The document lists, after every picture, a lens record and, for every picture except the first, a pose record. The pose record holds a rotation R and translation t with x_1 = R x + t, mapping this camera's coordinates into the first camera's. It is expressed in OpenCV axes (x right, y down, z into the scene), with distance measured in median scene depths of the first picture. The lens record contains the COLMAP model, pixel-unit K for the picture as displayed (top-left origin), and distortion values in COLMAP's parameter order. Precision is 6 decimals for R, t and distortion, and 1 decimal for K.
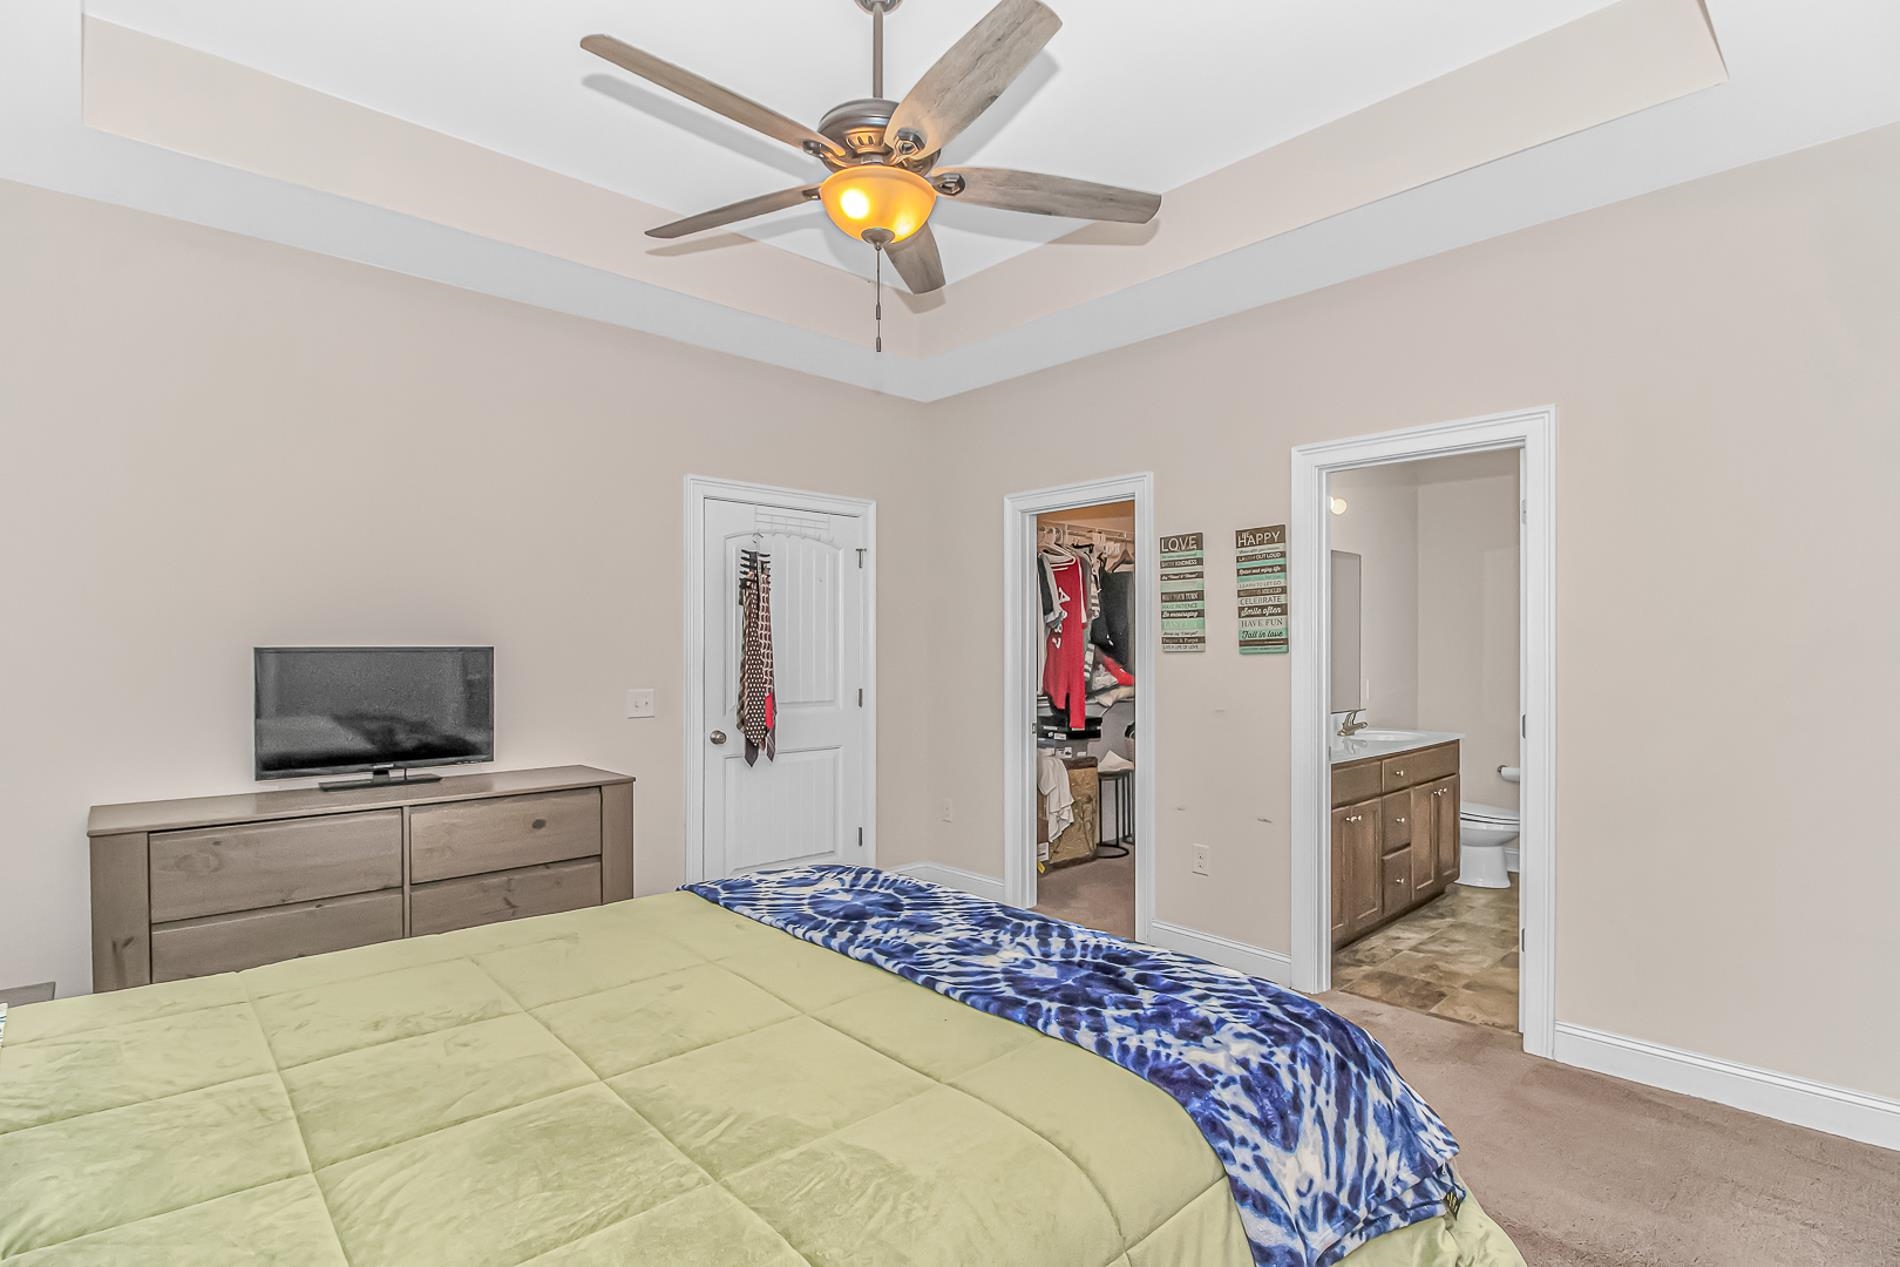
lens RADIAL K [[882.1, 0, 952.5], [0, 882.1, 640.4], [0, 0, 1]] dist [-0.009957, -0.003844]
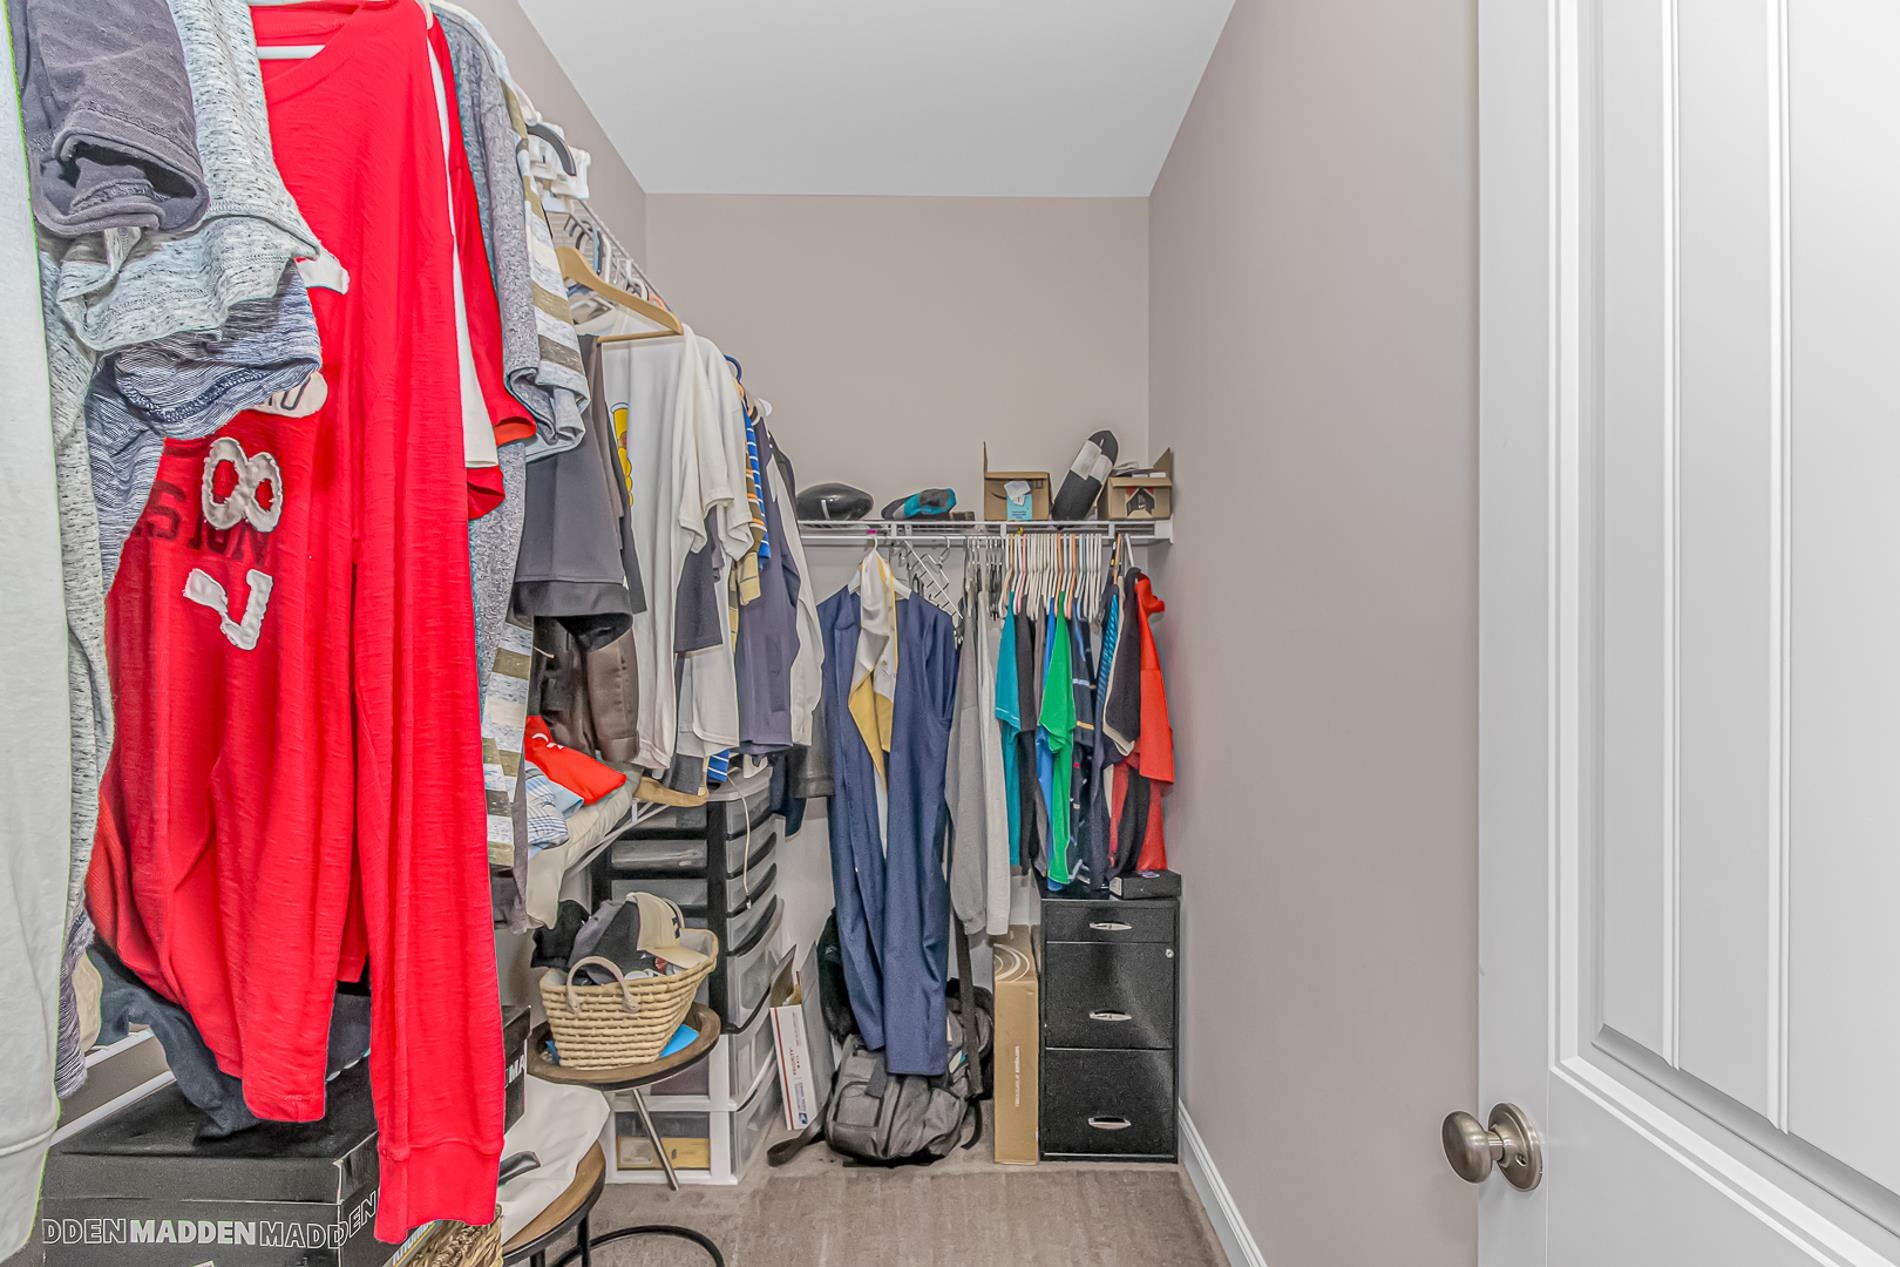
lens RADIAL K [[882.1, 0, 950.8], [0, 882.1, 647.8], [0, 0, 1]] dist [-0.009957, -0.003844]
pose [[0.675028, -0.004020, 0.737781, 0.096788], [0.002254, 0.999992, 0.003387, 0.008120], [-0.737789, -0.000623, 0.675031, 0.850331]]
